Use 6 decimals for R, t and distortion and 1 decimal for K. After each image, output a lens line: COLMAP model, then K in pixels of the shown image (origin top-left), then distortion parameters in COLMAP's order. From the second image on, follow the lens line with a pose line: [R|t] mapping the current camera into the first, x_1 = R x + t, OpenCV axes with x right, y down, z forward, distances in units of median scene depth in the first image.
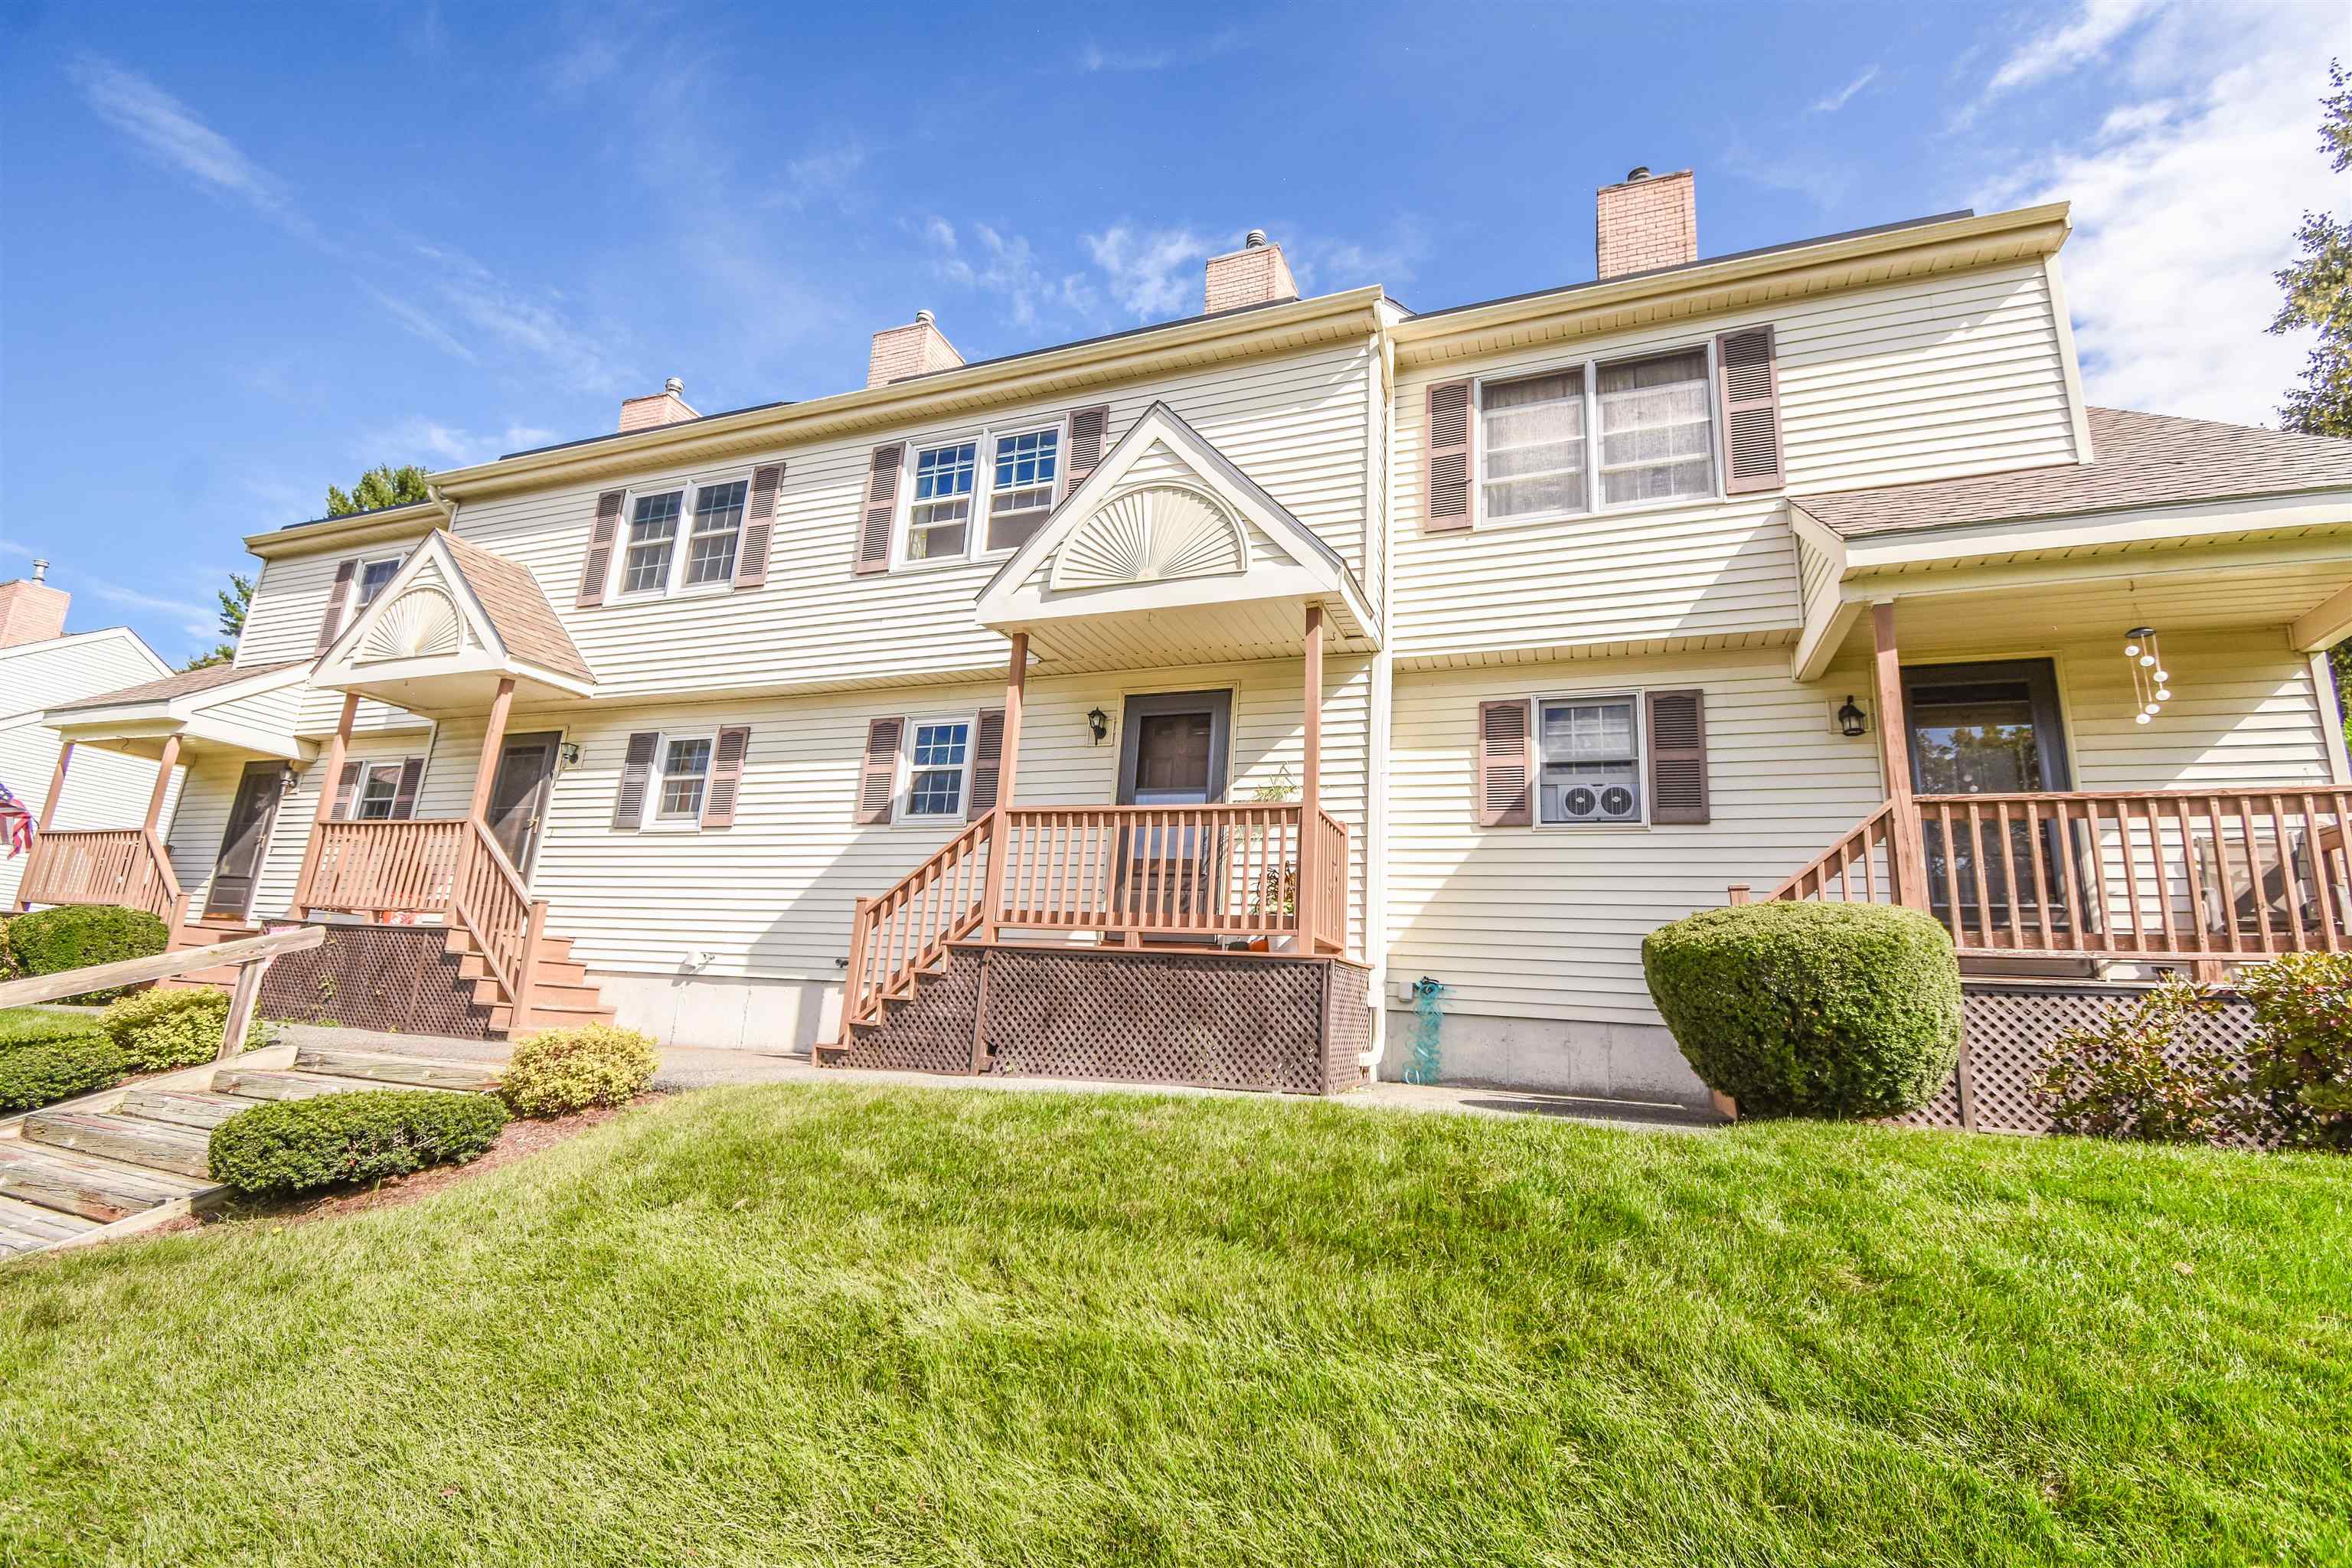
lens RADIAL K [[1015.7, 0, 1174.4], [0, 1015.7, 783.8], [0, 0, 1]] dist [0.032260, -0.017451]
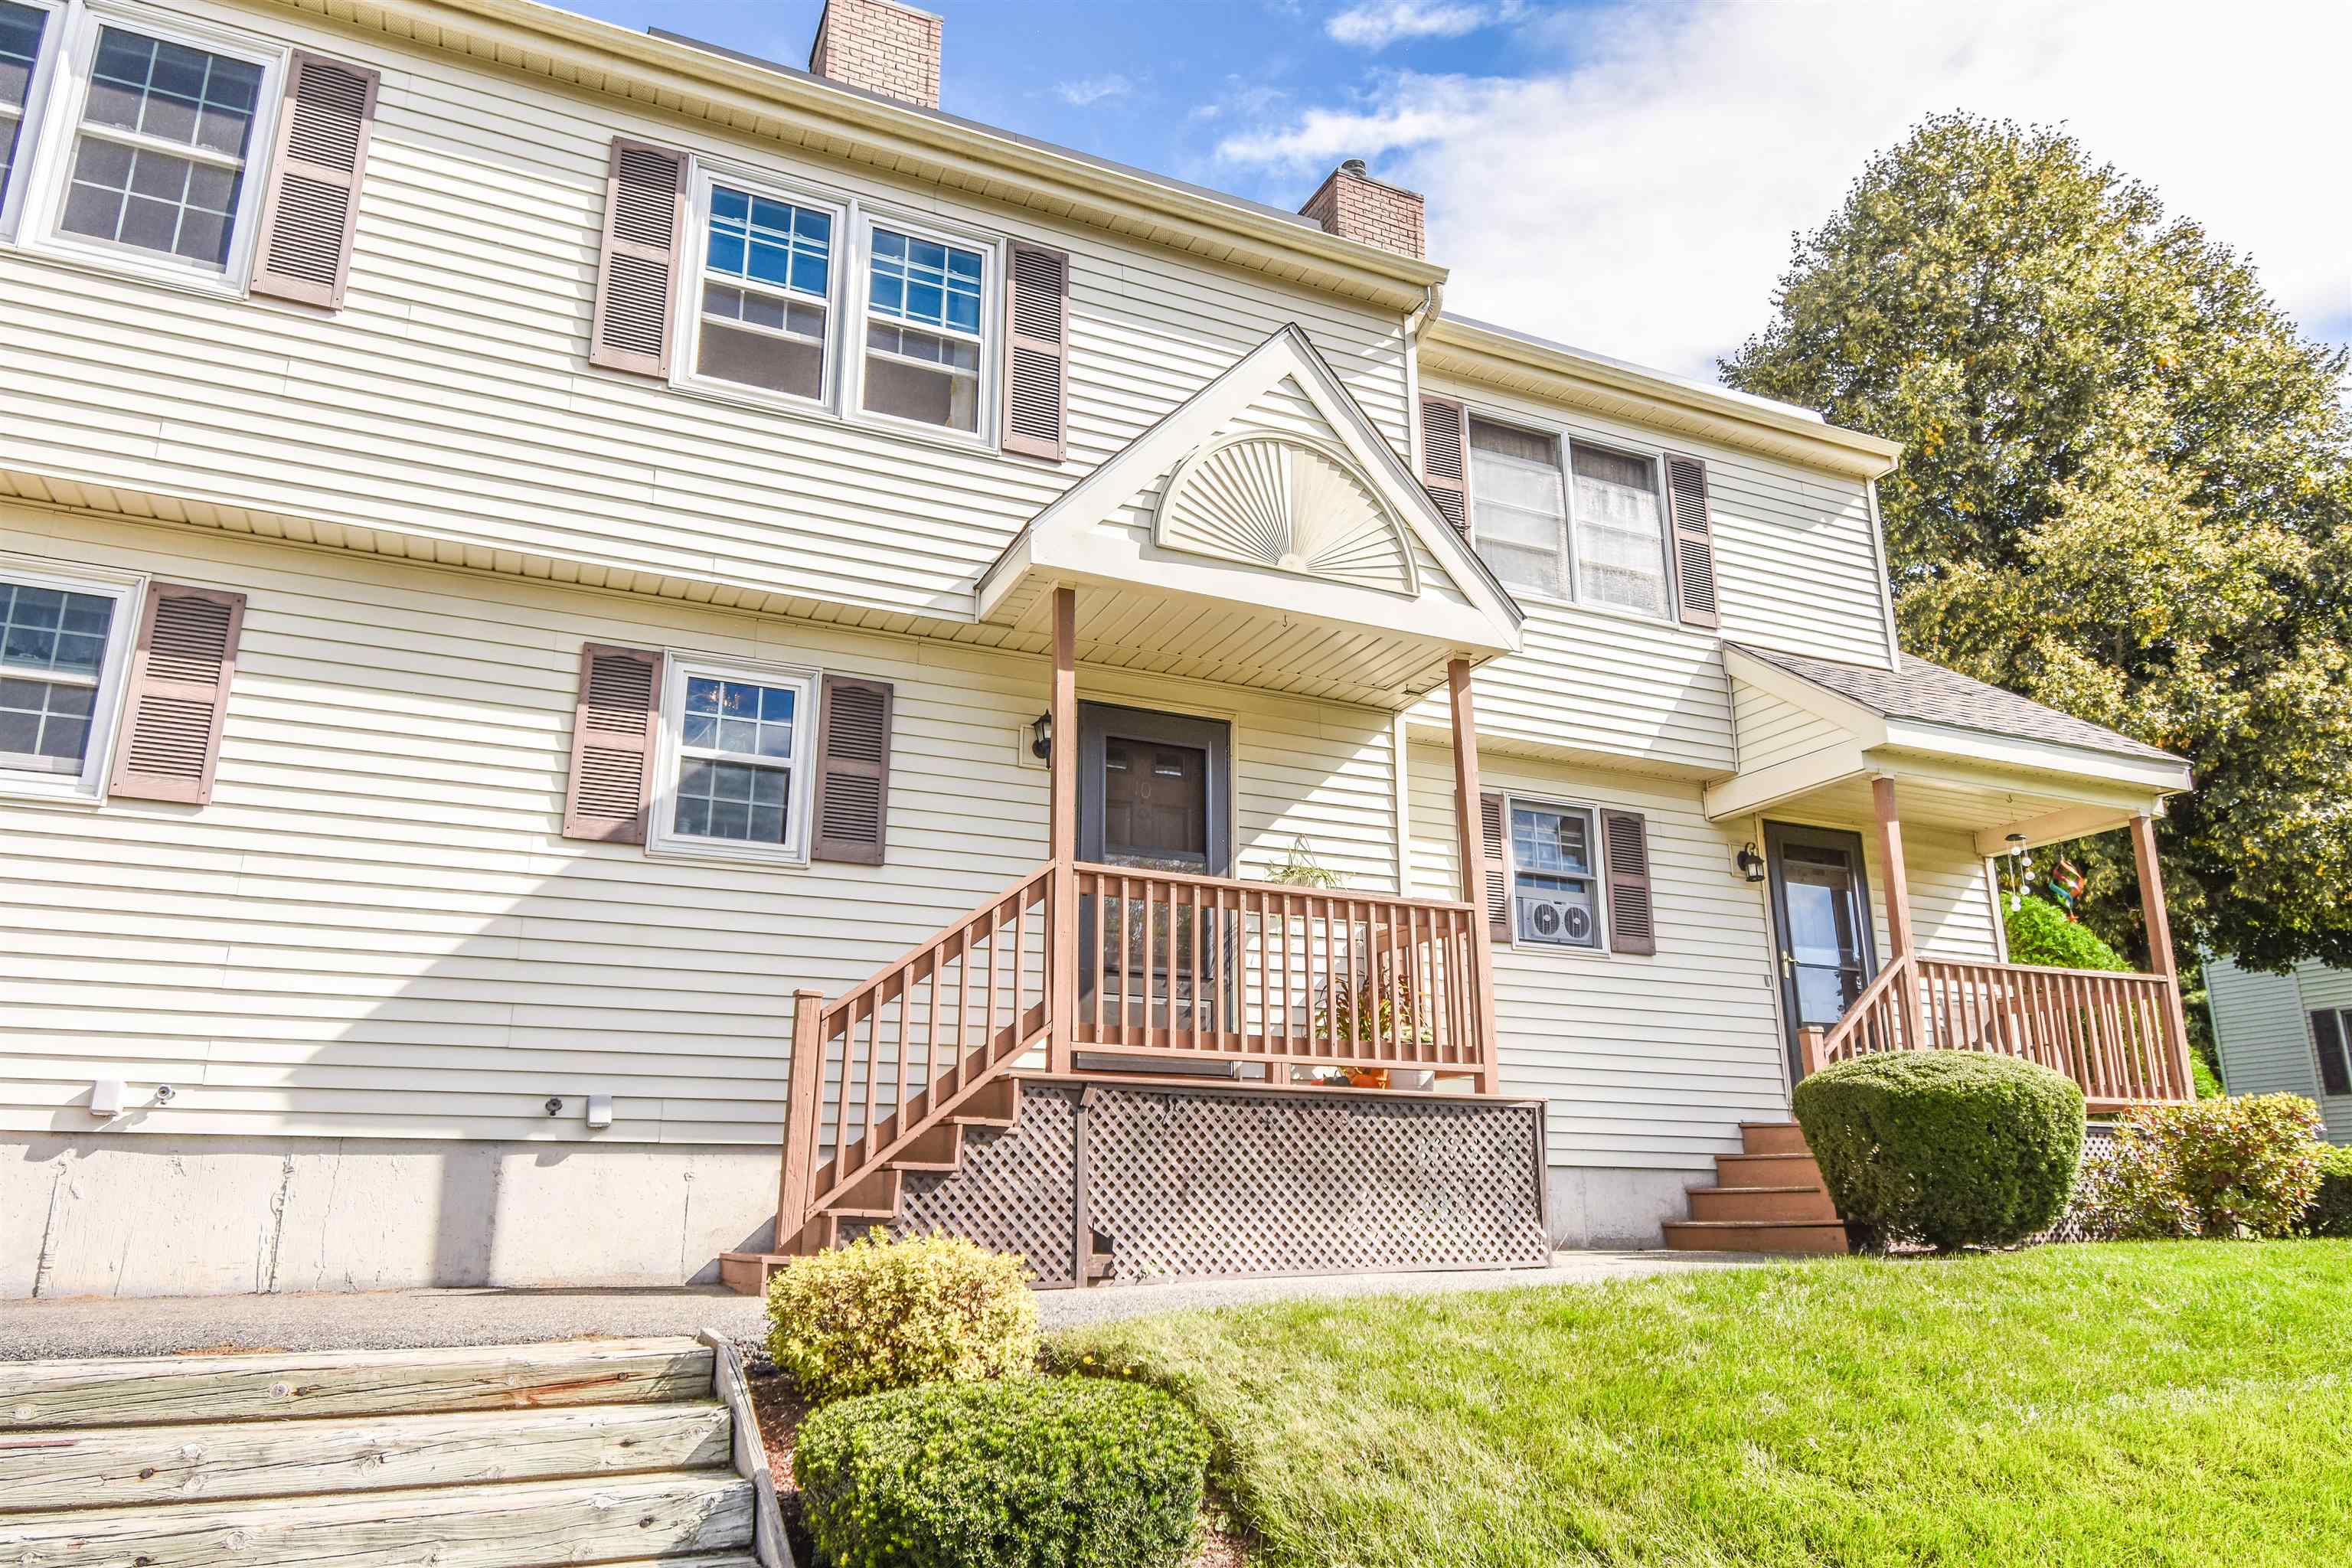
lens RADIAL K [[1529.1, 0, 1173.6], [0, 1529.1, 796.4], [0, 0, 1]] dist [0.019683, -0.005029]
pose [[0.710094, 0.131030, 0.691808, -0.732942], [-0.126314, 0.990298, -0.057912, 0.027819], [-0.692684, -0.046263, 0.719756, 0.248845]]
